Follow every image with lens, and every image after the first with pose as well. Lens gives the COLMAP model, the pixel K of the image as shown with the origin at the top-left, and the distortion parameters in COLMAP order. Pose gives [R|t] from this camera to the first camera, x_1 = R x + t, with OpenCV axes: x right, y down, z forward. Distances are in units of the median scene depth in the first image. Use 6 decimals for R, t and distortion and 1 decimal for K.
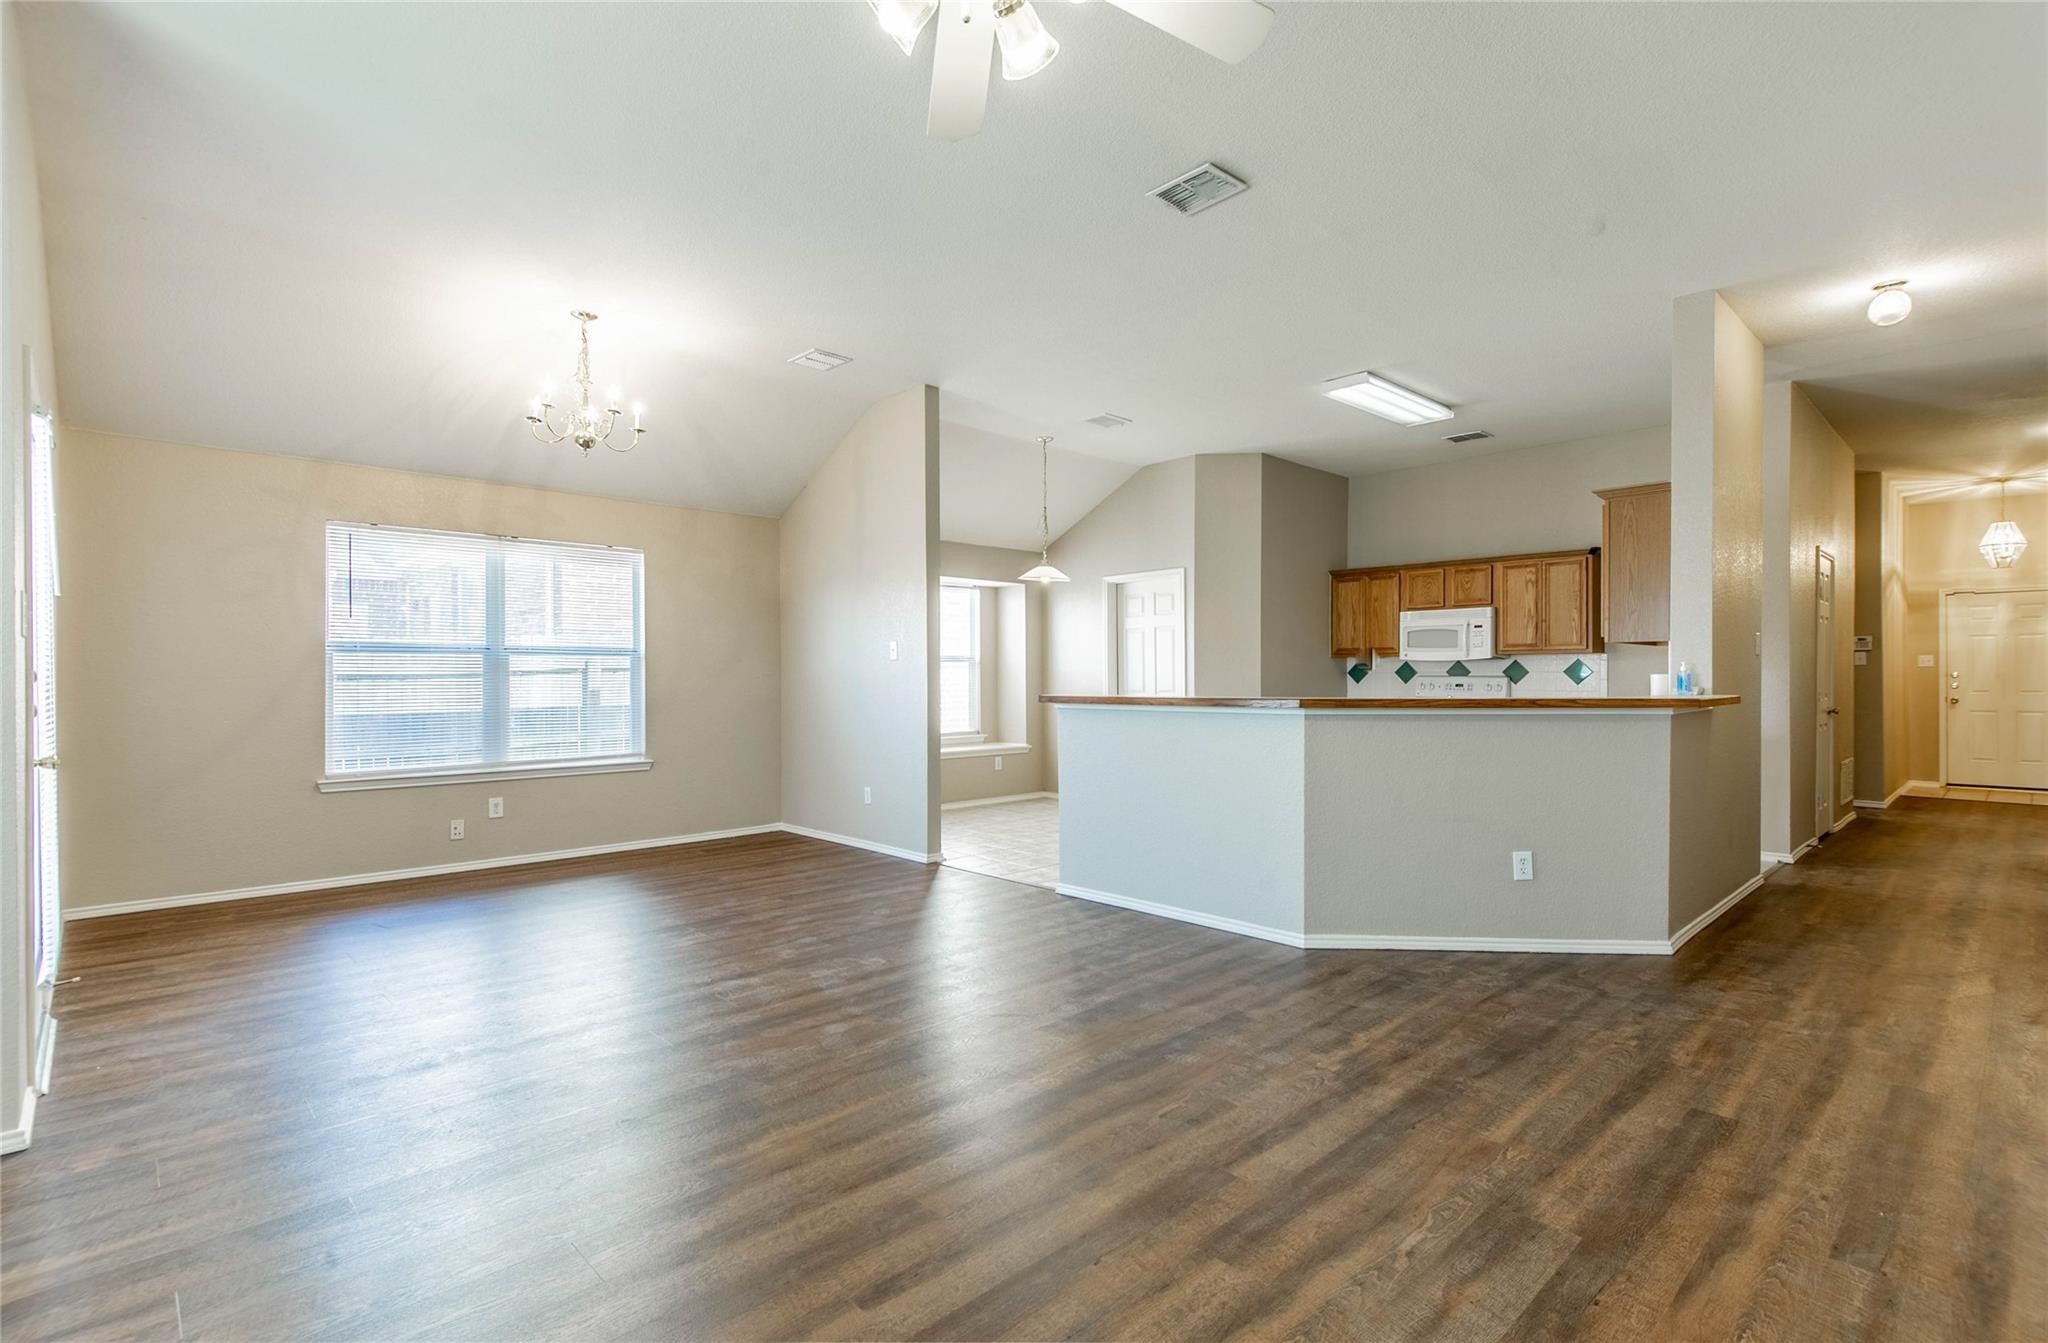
lens RADIAL K [[953.5, 0, 1032.6], [0, 953.5, 680.0], [0, 0, 1]] dist [0.044933, -0.028343]
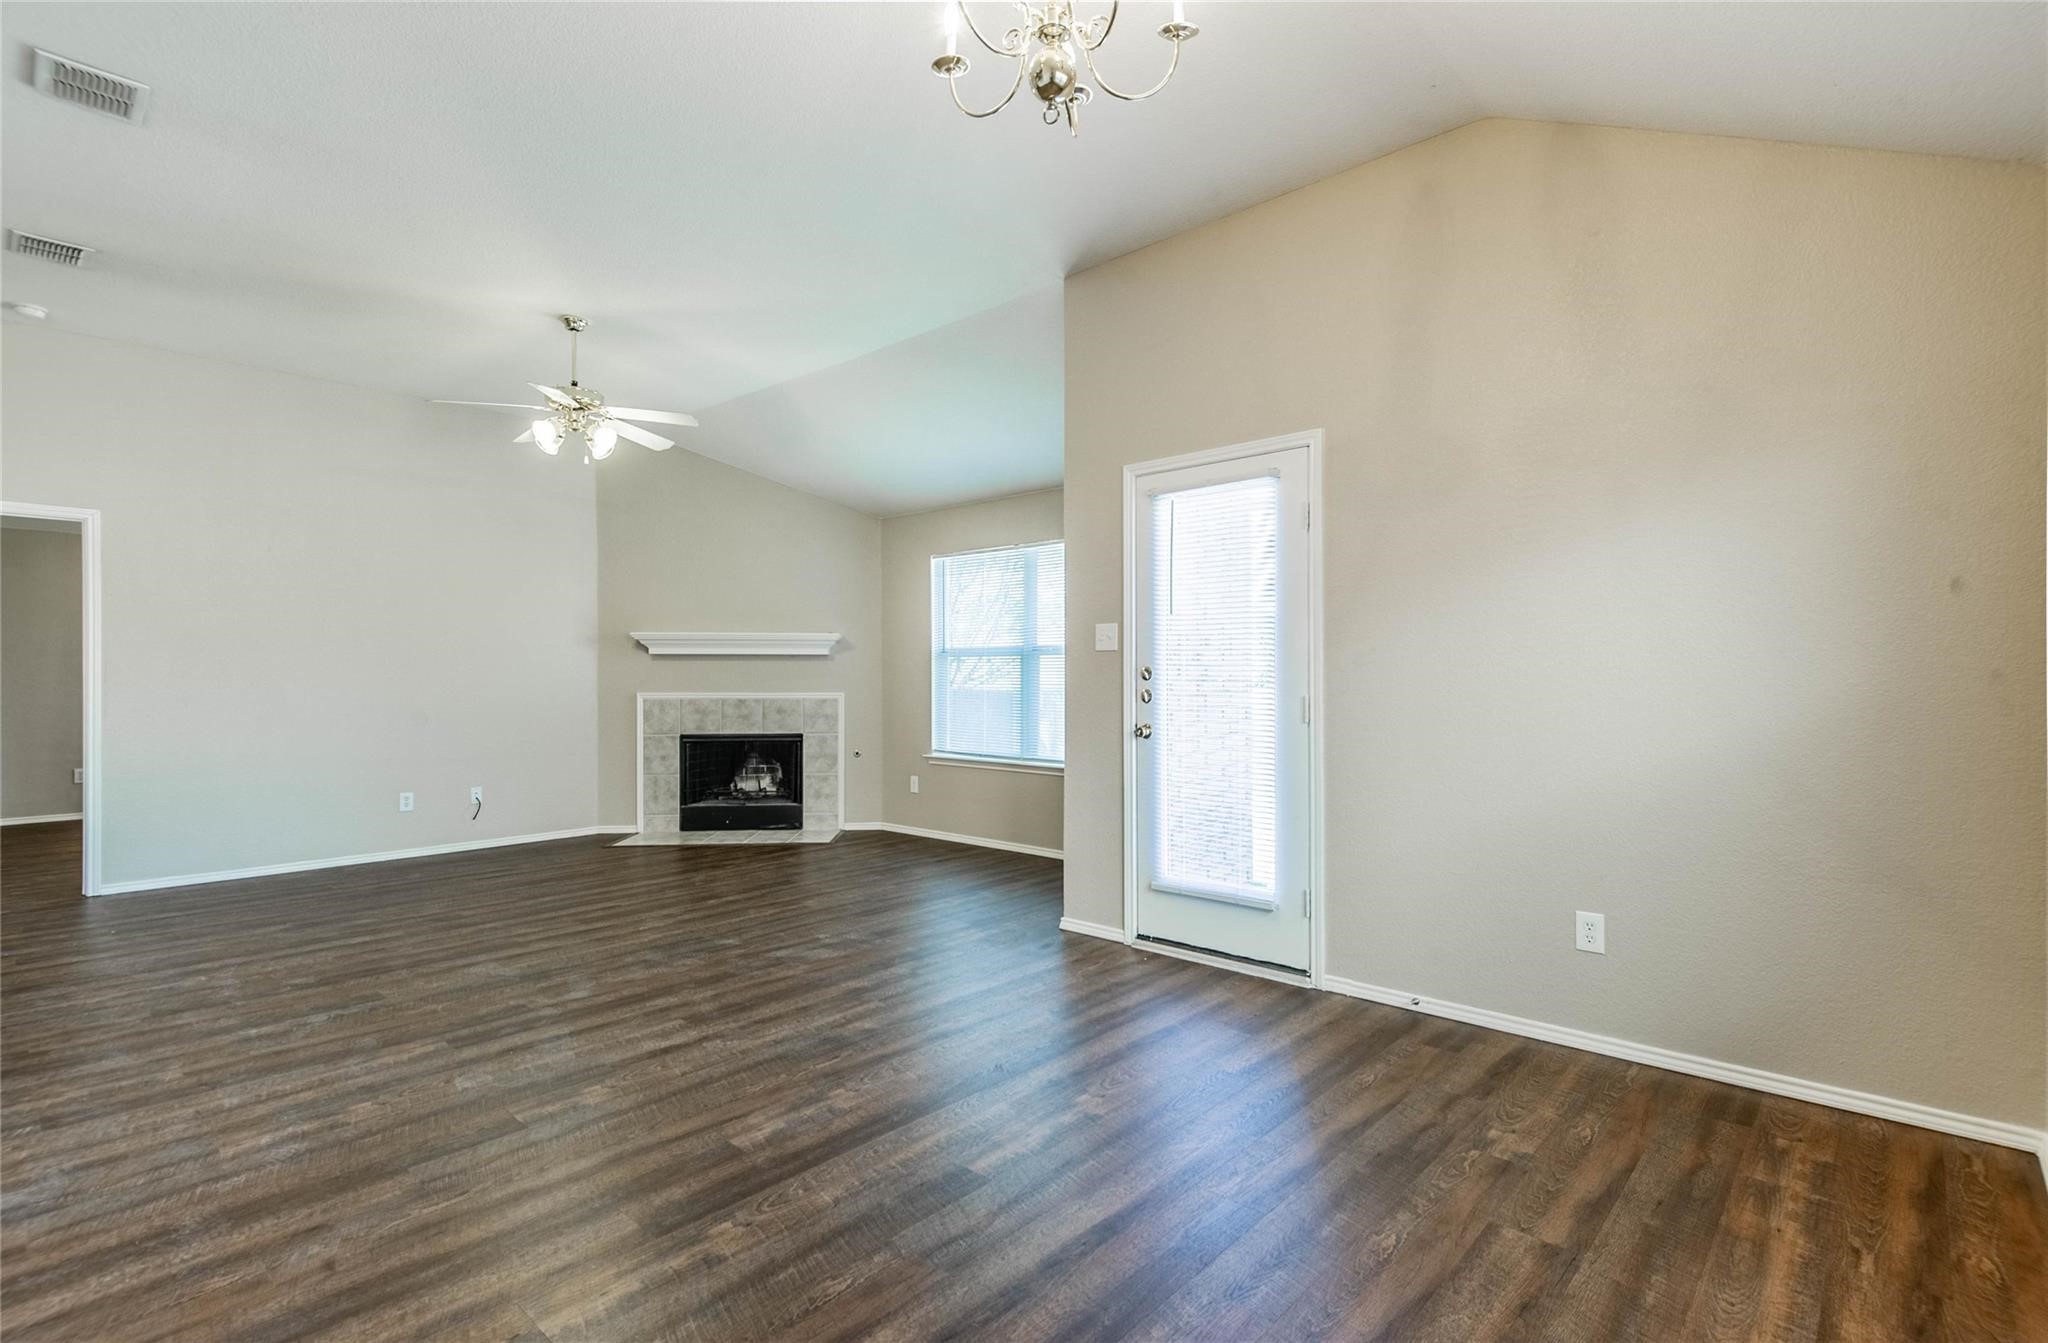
lens RADIAL K [[953.5, 0, 1032.6], [0, 953.5, 680.0], [0, 0, 1]] dist [0.044933, -0.028343]
pose [[-0.997640, 0.005169, -0.068462, -0.585610], [0.004848, 0.999976, 0.004860, -0.001640], [0.068486, 0.004517, -0.997642, 1.918726]]
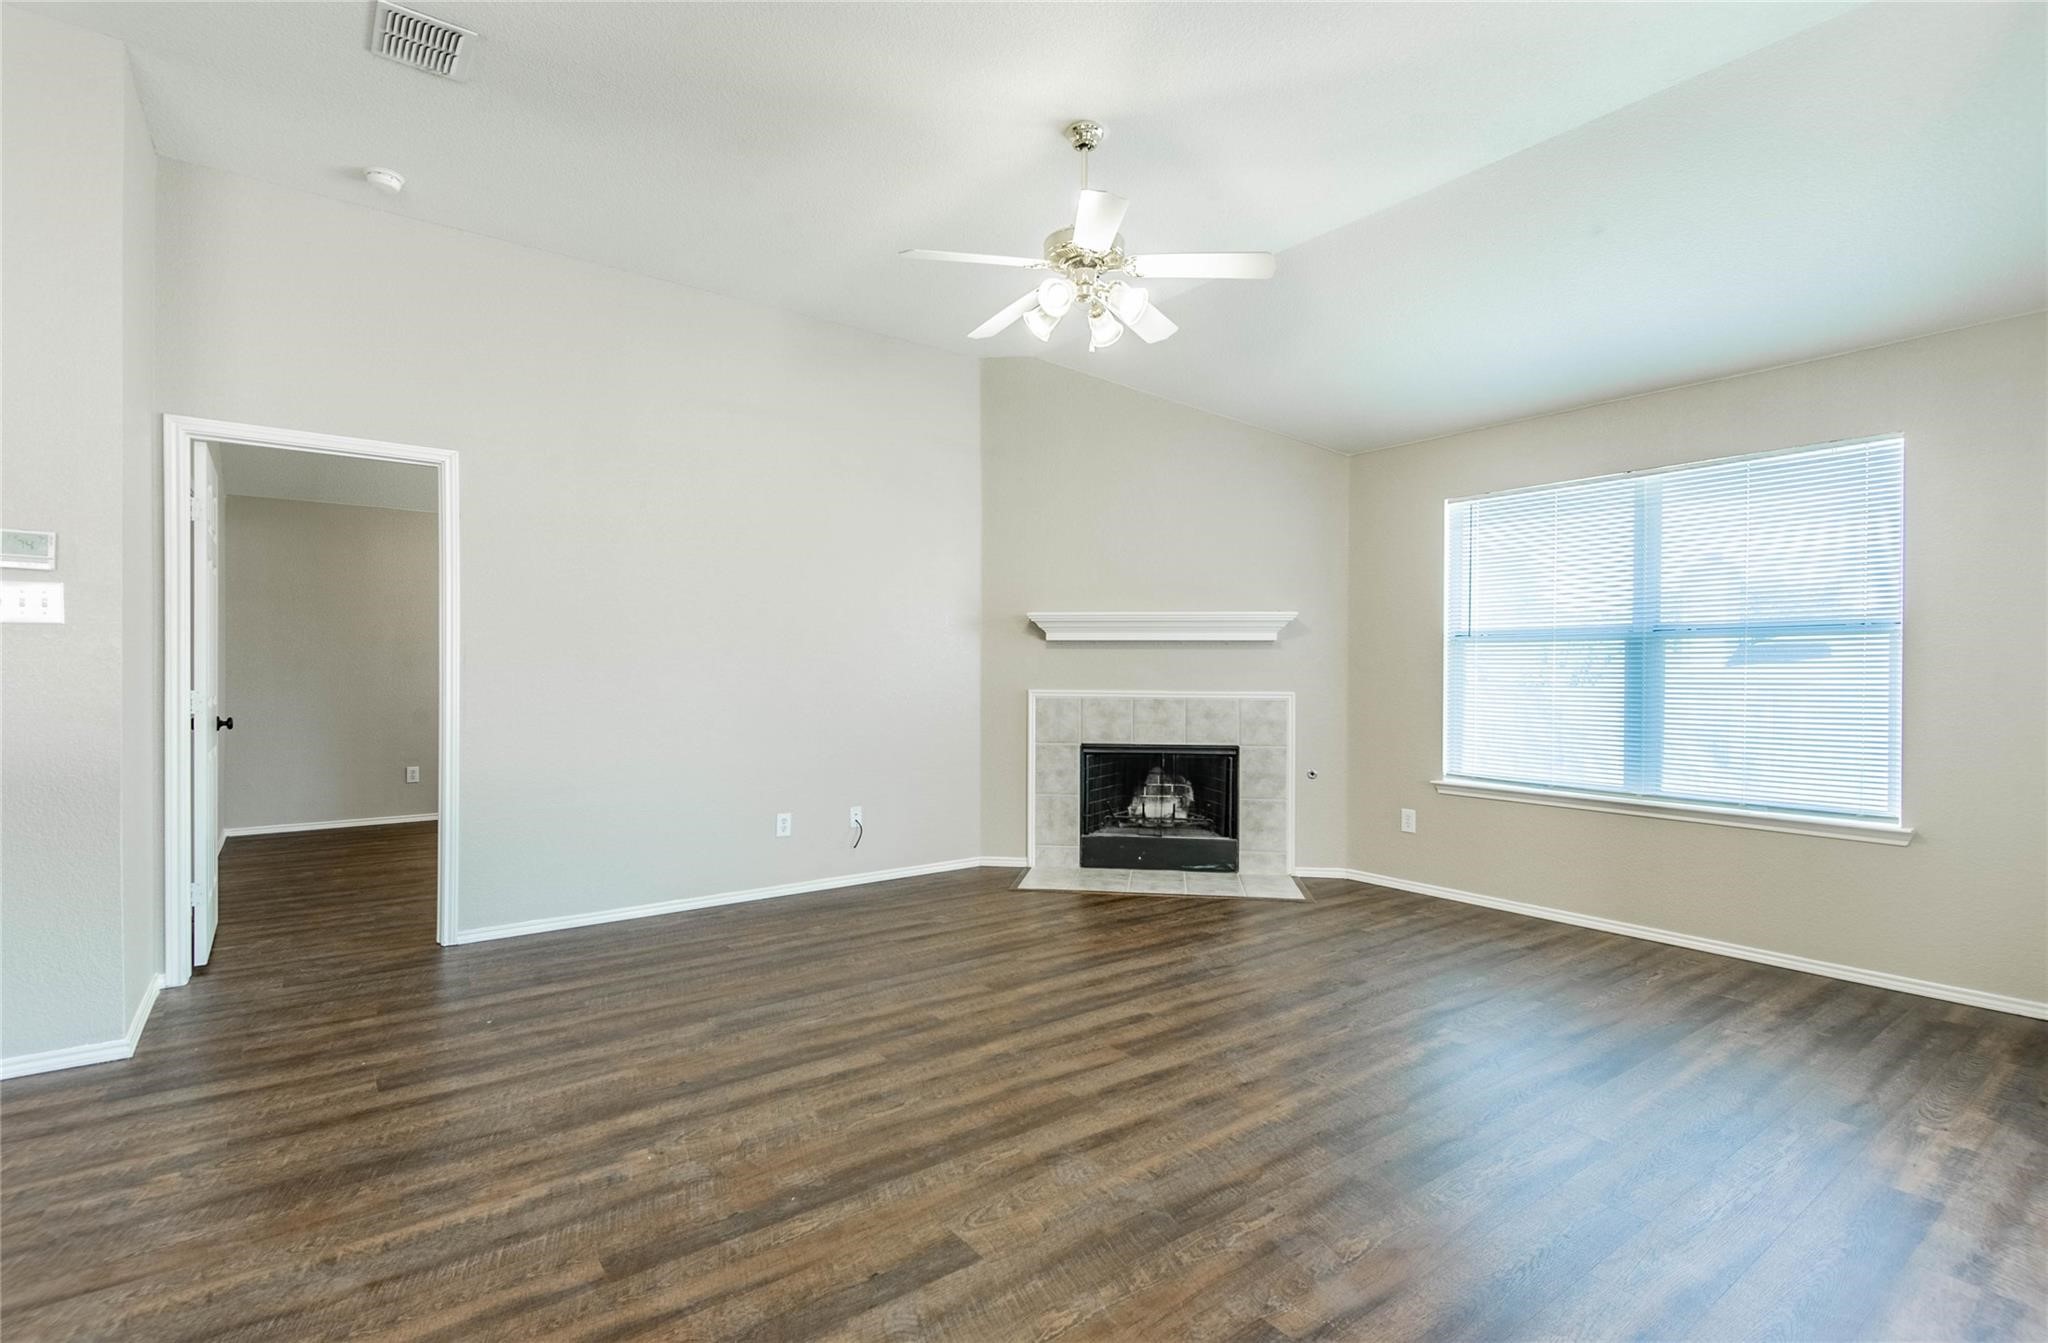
lens RADIAL K [[953.5, 0, 1032.6], [0, 953.5, 680.0], [0, 0, 1]] dist [0.044933, -0.028343]
pose [[-0.993156, -0.001574, 0.116787, -0.084547], [-0.000513, 0.999958, 0.009117, 0.001094], [-0.116797, 0.008995, -0.993115, 1.412484]]
